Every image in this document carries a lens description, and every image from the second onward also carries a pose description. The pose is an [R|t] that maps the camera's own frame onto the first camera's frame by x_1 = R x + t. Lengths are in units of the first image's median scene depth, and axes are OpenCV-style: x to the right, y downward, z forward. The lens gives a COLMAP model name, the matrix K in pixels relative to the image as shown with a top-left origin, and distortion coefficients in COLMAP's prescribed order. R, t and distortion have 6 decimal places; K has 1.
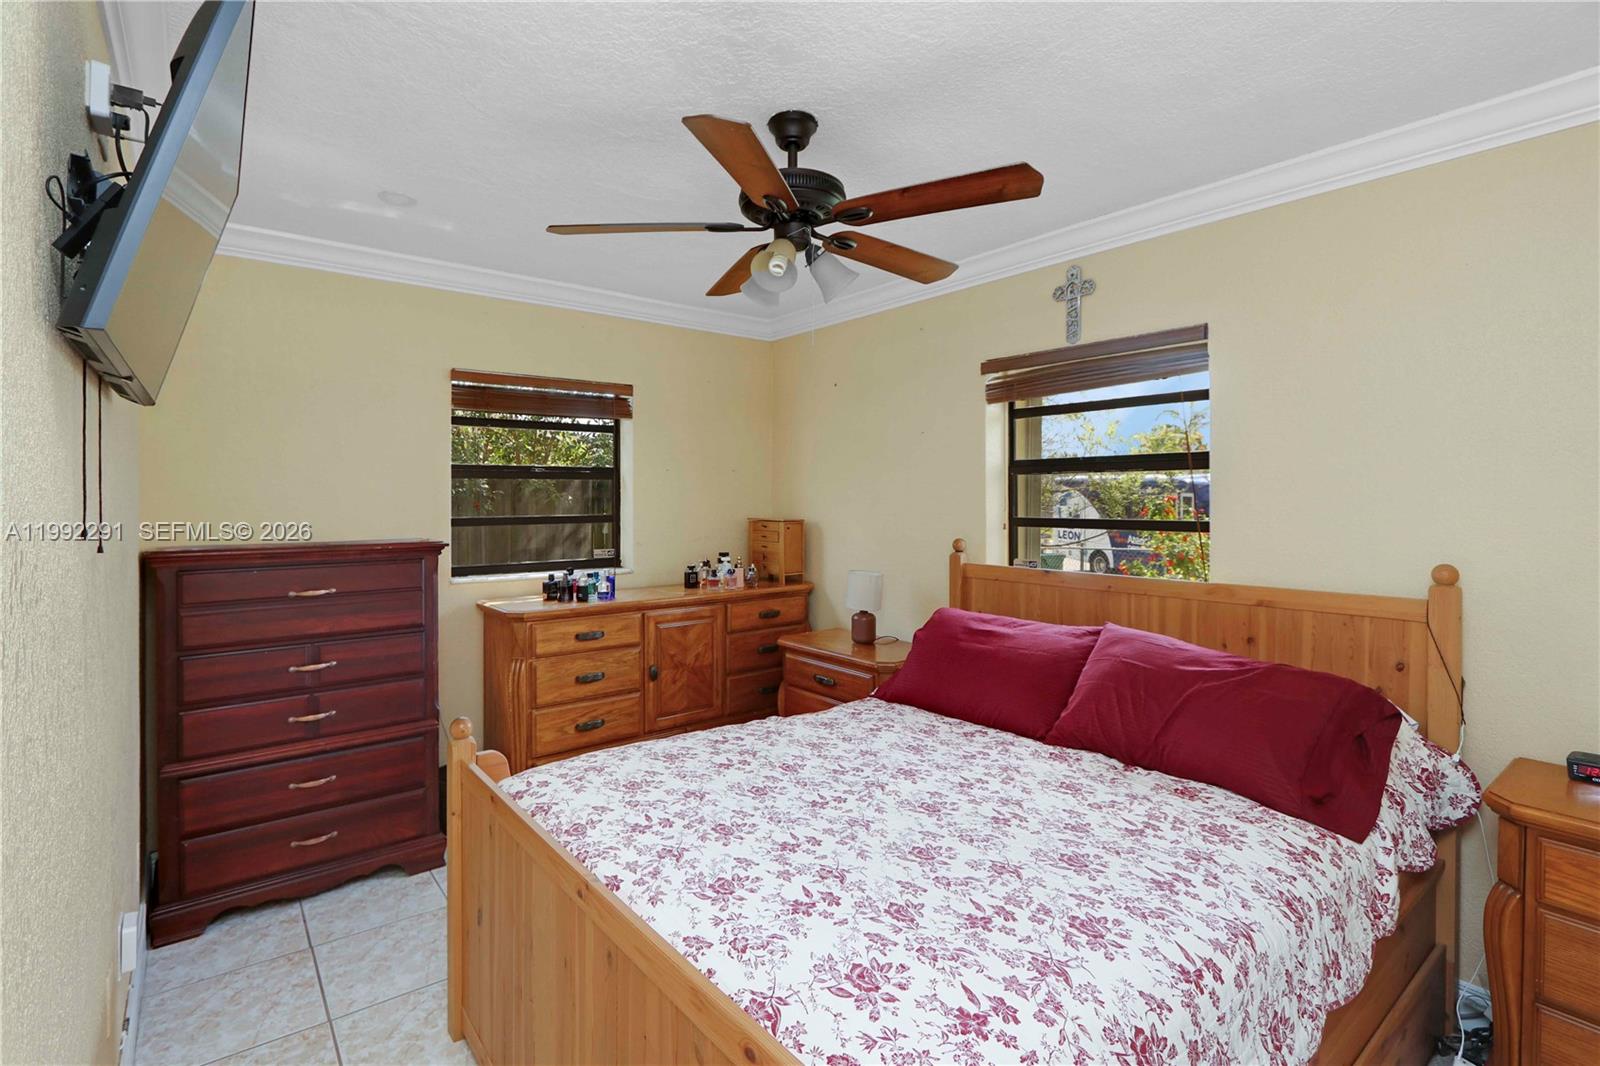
lens RADIAL K [[754.7, 0, 770.5], [0, 754.7, 502.5], [0, 0, 1]] dist [-0.010288, 0.000932]
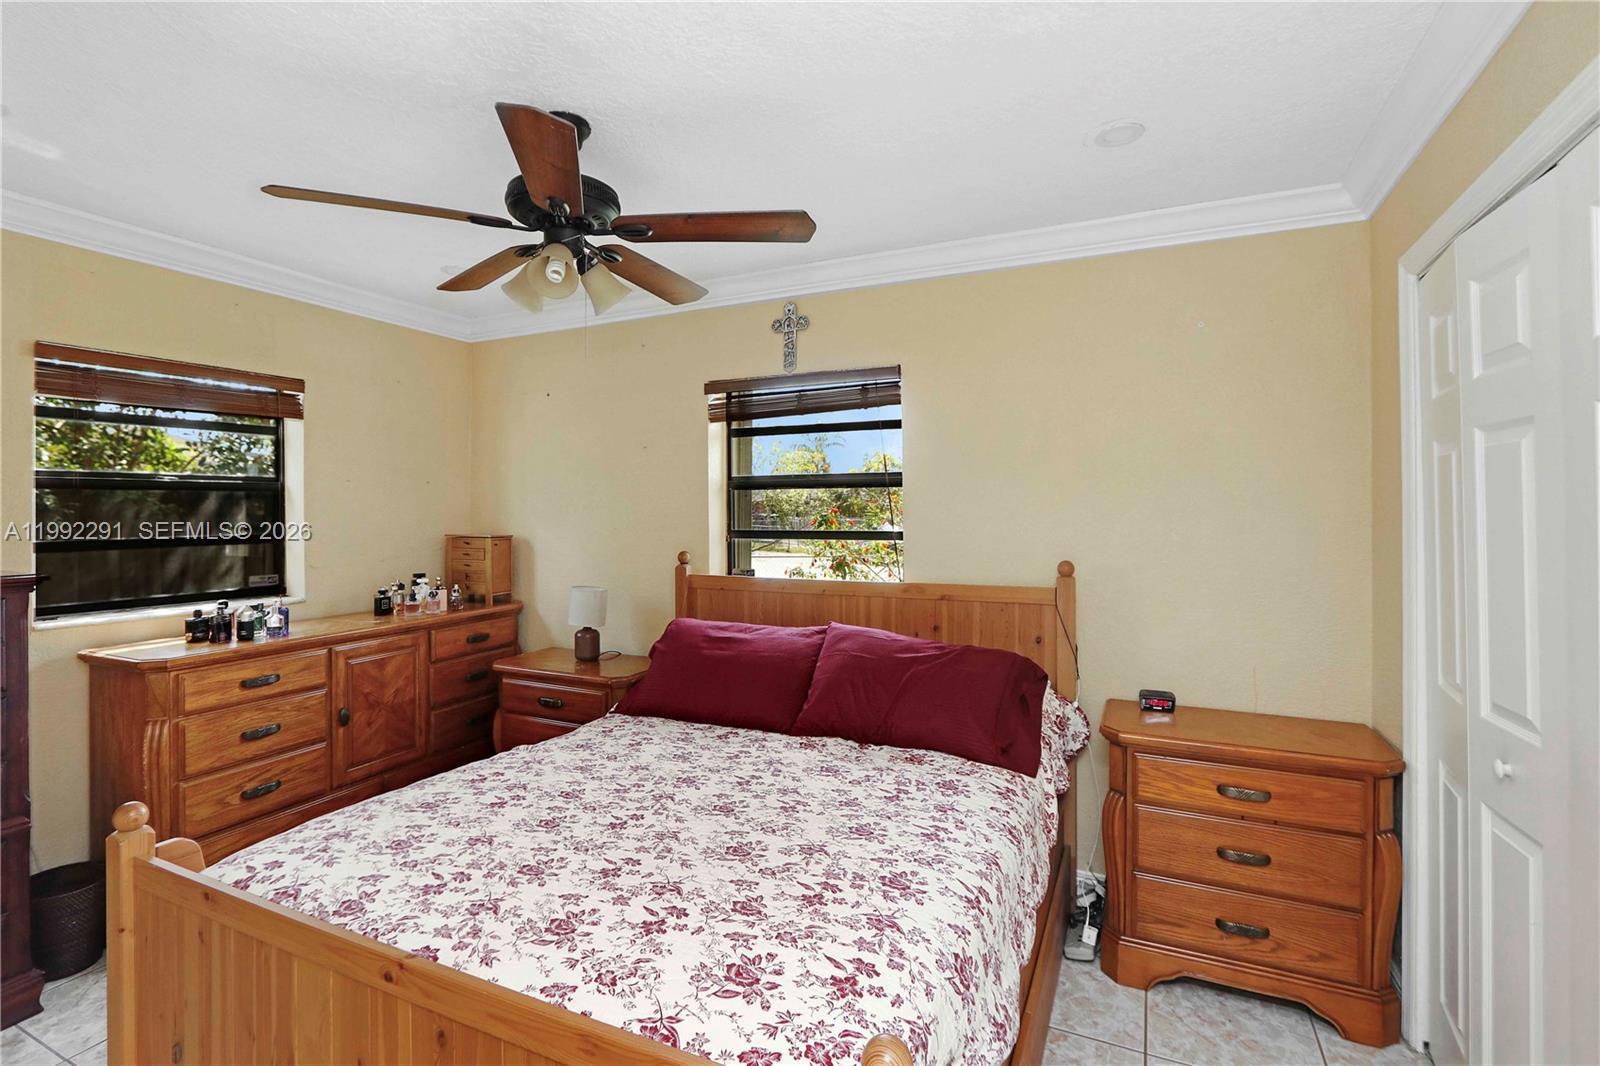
lens RADIAL K [[760.8, 0, 766.7], [0, 760.8, 509.3], [0, 0, 1]] dist [-0.005138, 0.000535]
pose [[0.895779, -0.003111, 0.444489, -0.201105], [0.005535, 0.999976, -0.004155, -0.007779], [-0.444465, 0.006183, 0.895775, 0.020554]]
